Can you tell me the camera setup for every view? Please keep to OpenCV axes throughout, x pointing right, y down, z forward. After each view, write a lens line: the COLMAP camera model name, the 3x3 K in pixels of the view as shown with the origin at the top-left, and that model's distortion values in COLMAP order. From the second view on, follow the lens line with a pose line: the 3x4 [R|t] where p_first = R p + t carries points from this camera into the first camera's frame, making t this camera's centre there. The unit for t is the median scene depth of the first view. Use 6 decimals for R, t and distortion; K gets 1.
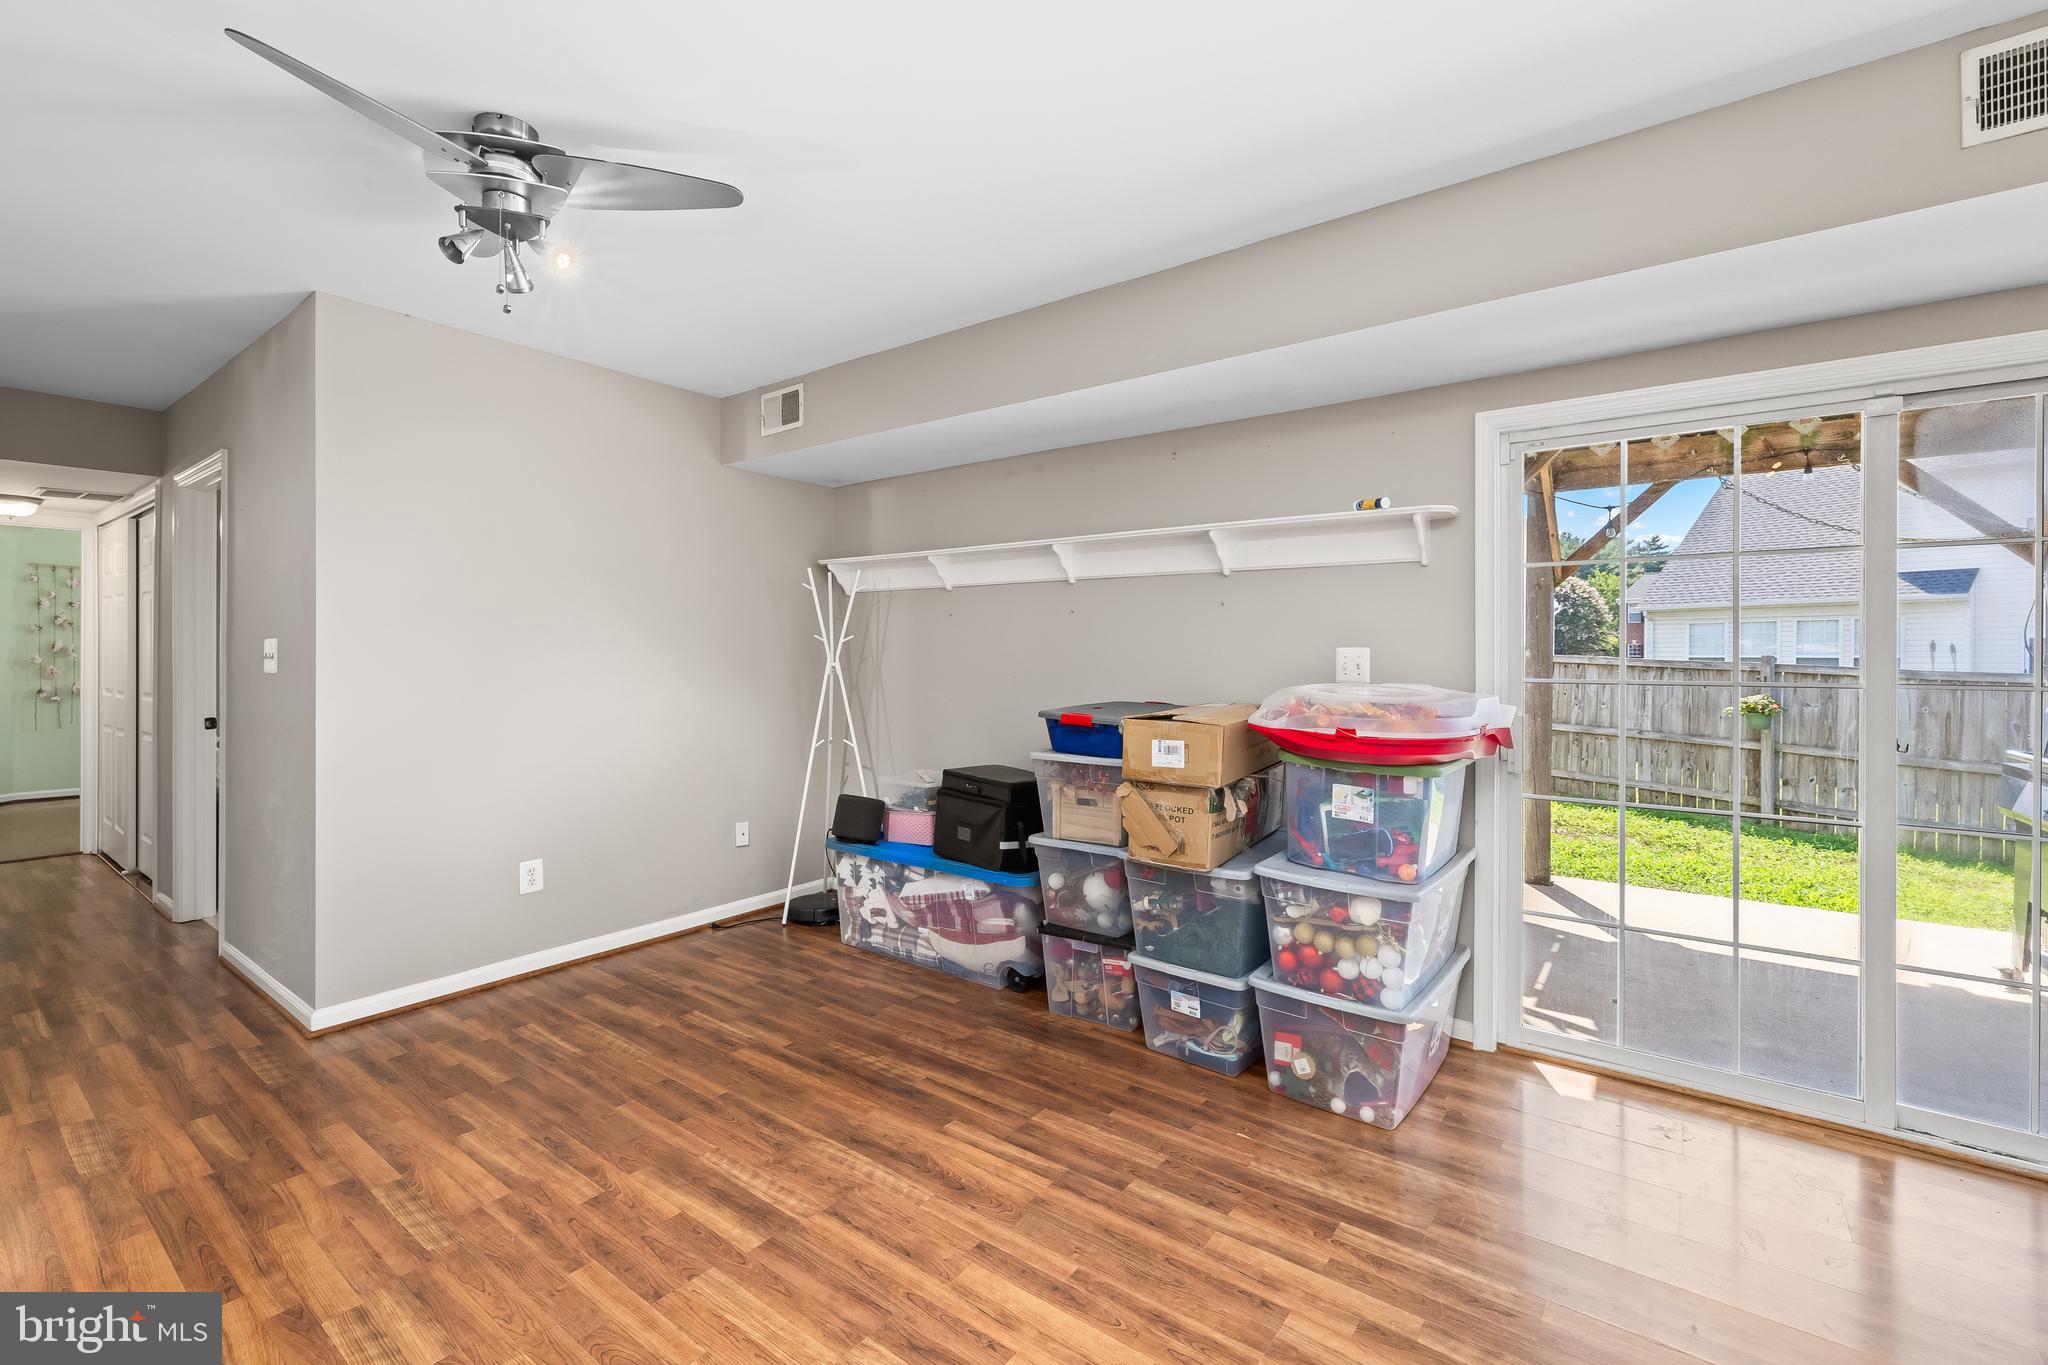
lens RADIAL K [[866.6, 0, 1019.3], [0, 866.6, 667.0], [0, 0, 1]] dist [-0.000520, -0.000423]
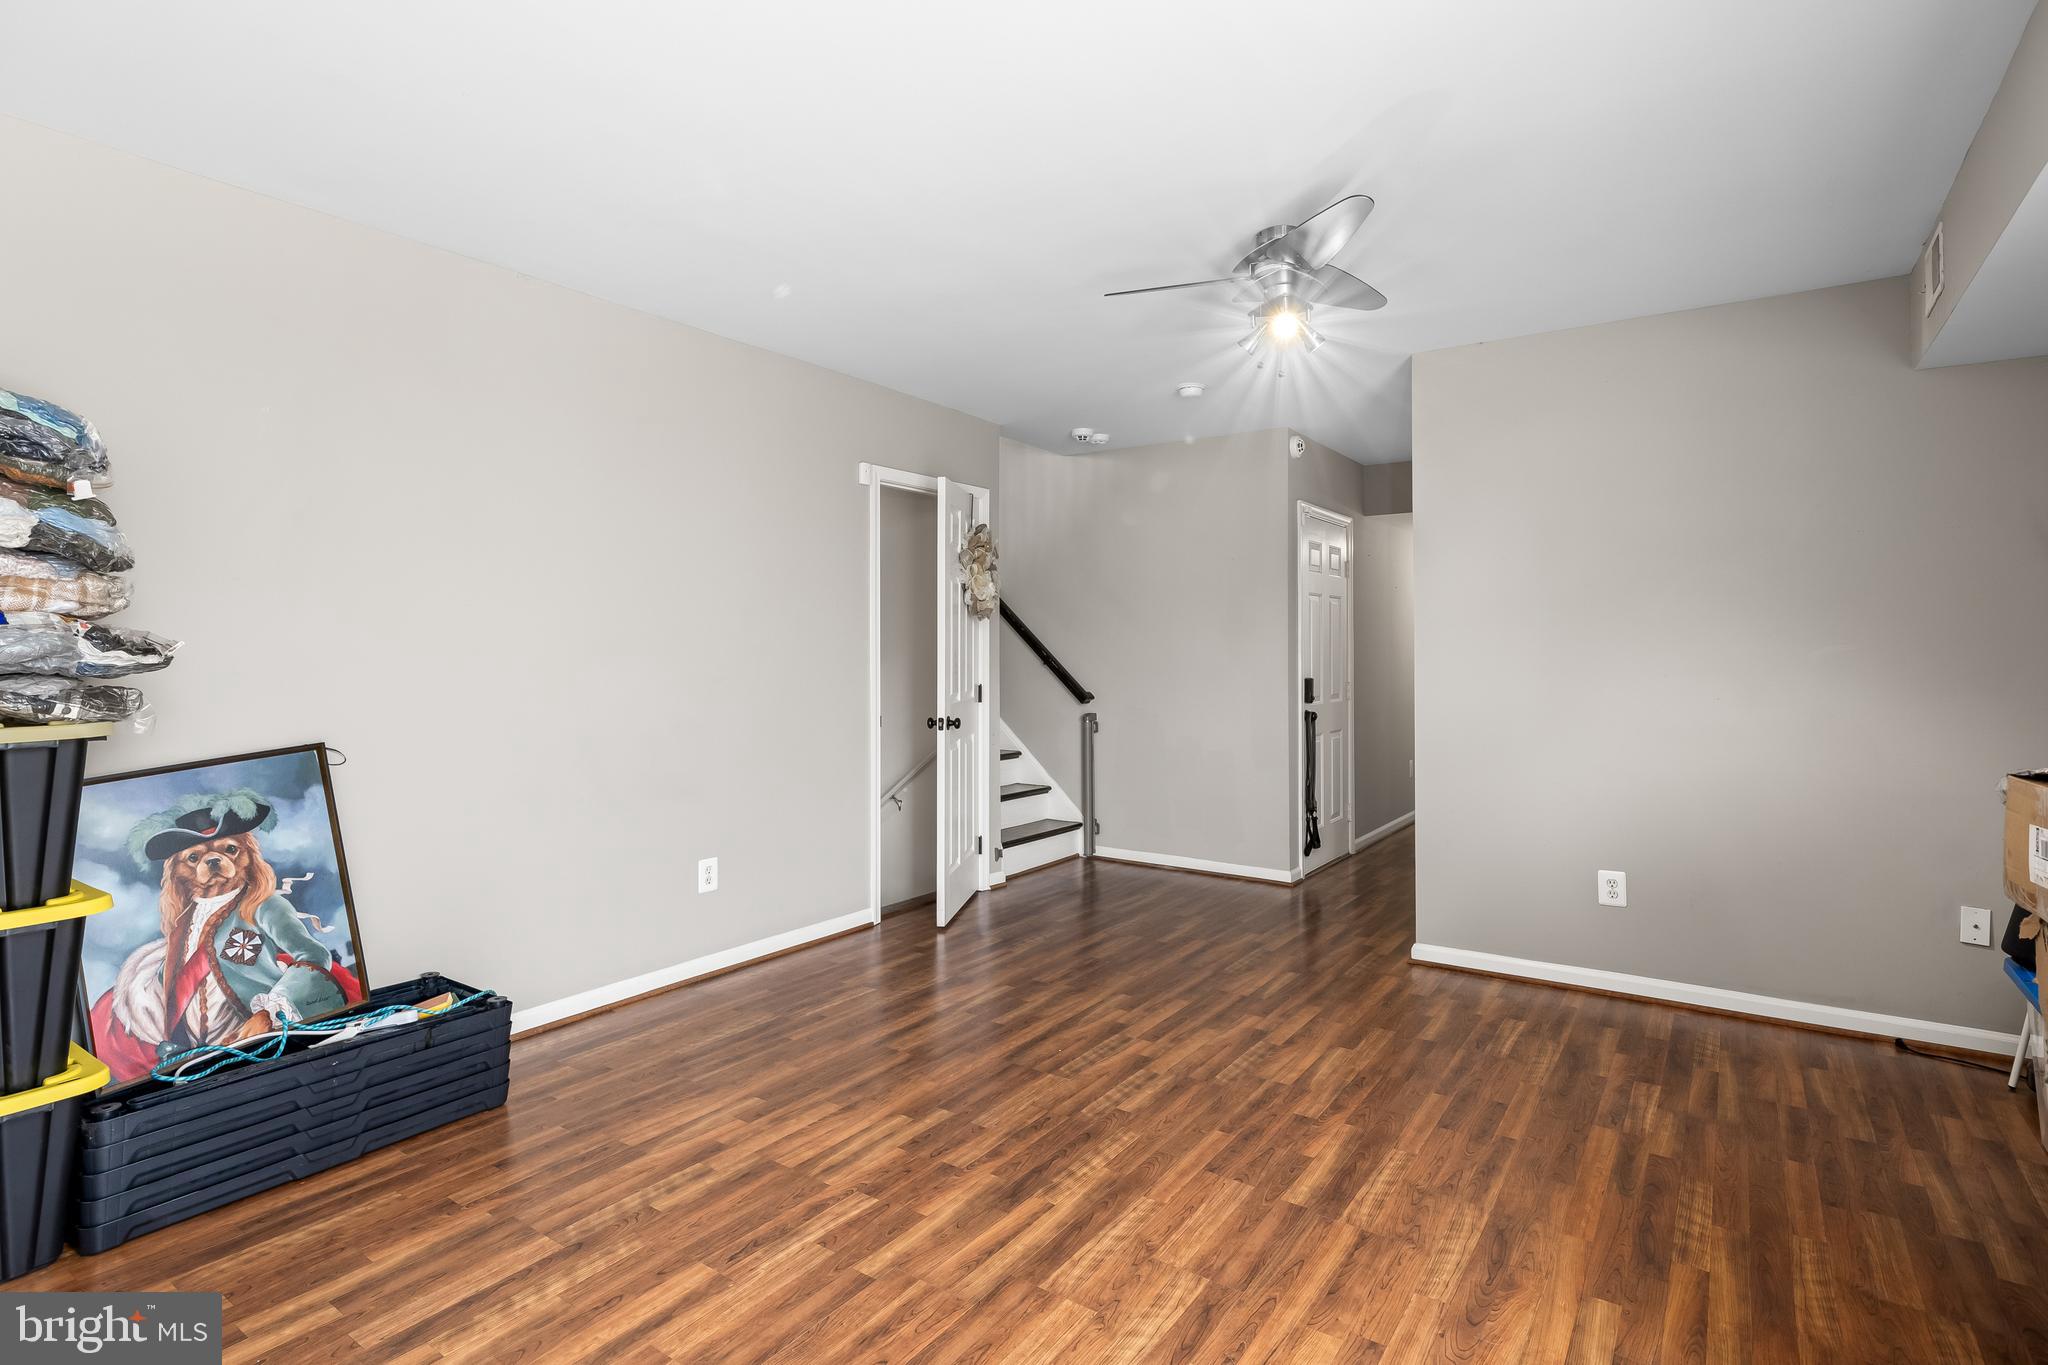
lens RADIAL K [[990.6, 0, 1014.9], [0, 990.6, 673.0], [0, 0, 1]] dist [-0.001199, -0.000207]
pose [[0.058608, 0.016822, -0.998139, 0.619777], [-0.012216, 0.999795, 0.016133, 0.003404], [0.998206, 0.011248, 0.058802, 0.412510]]
